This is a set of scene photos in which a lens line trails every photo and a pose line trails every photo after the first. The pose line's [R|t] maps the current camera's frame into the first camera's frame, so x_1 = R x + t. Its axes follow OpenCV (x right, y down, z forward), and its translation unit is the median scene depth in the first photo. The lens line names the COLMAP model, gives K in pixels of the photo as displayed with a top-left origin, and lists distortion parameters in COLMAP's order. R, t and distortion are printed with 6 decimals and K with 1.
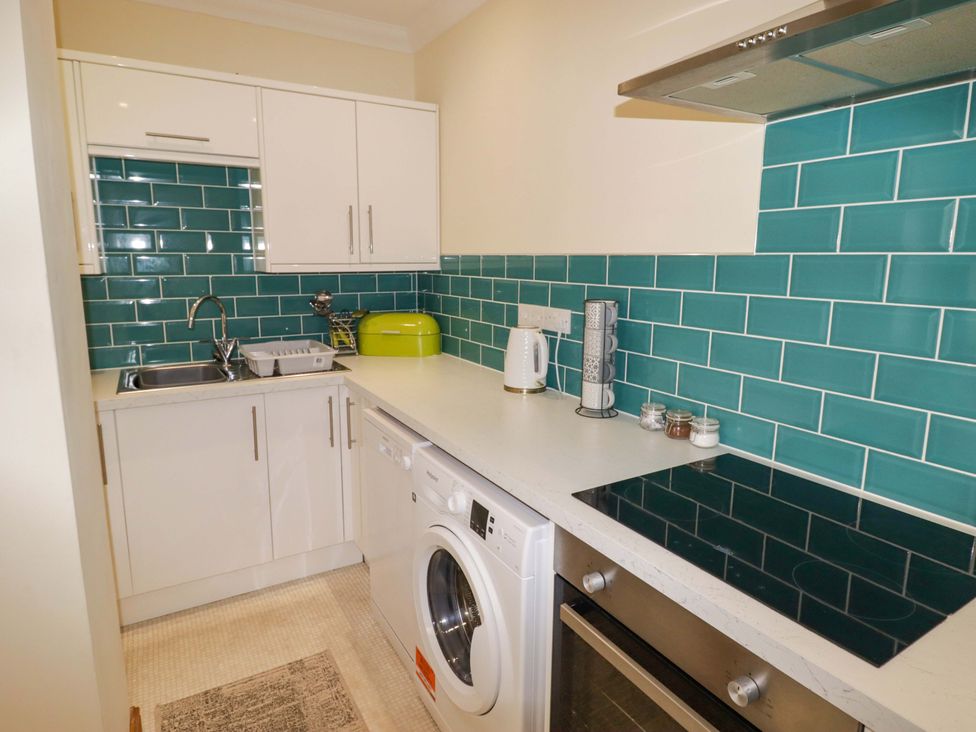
lens RADIAL K [[559.6, 0, 473.8], [0, 559.6, 359.9], [0, 0, 1]] dist [-0.003945, -0.001423]
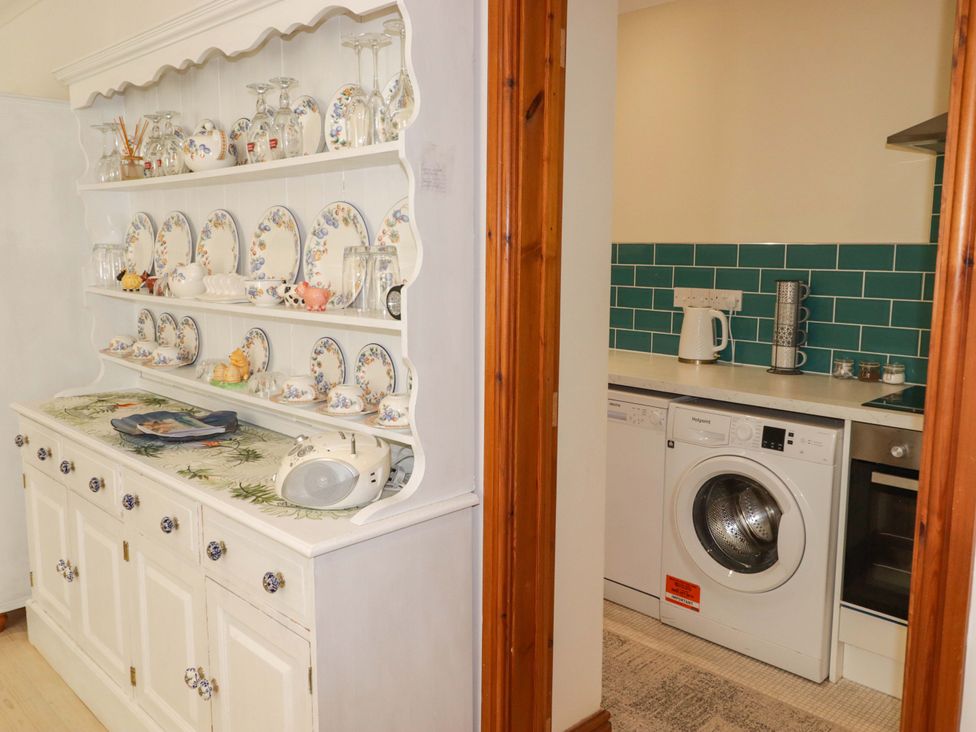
lens RADIAL K [[788.1, 0, 488.0], [0, 788.1, 366.0], [0, 0, 1]] dist [0.044211, -0.002264]
pose [[0.963835, -0.036444, 0.263996, -1.072691], [0.043455, 0.998840, -0.020765, 0.109765], [-0.262932, 0.031486, 0.964300, -0.630097]]
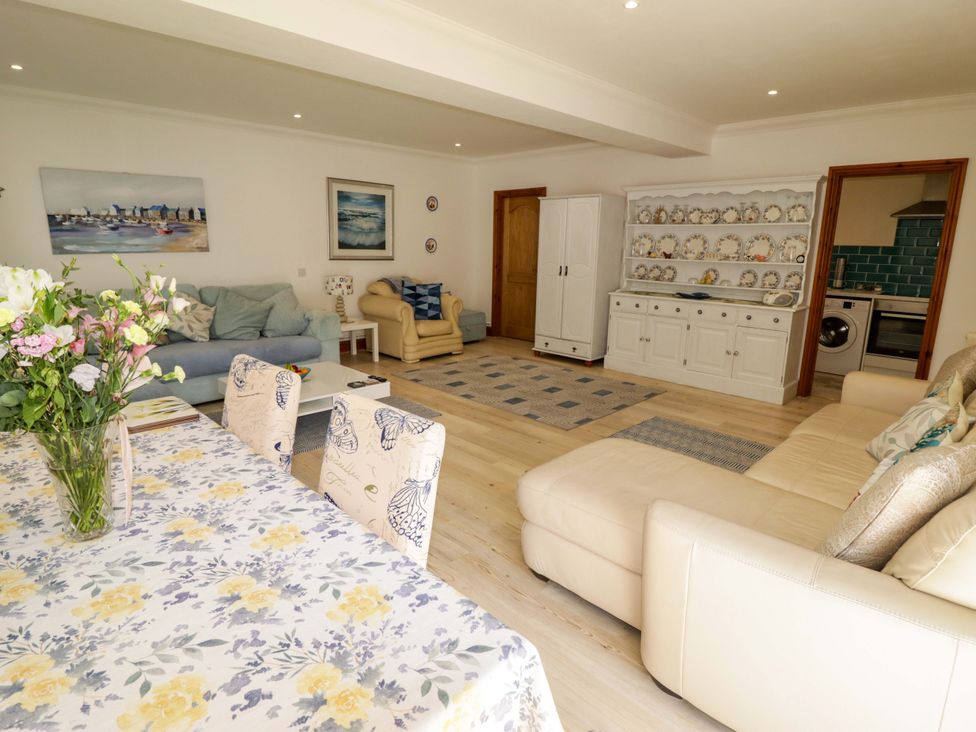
lens RADIAL K [[523.3, 0, 483.4], [0, 523.3, 355.5], [0, 0, 1]] dist [-0.002751, -0.001665]
pose [[0.964516, -0.041115, 0.260805, -3.641310], [0.029867, 0.998451, 0.046948, 0.373744], [-0.262331, -0.037492, 0.964249, -2.133370]]
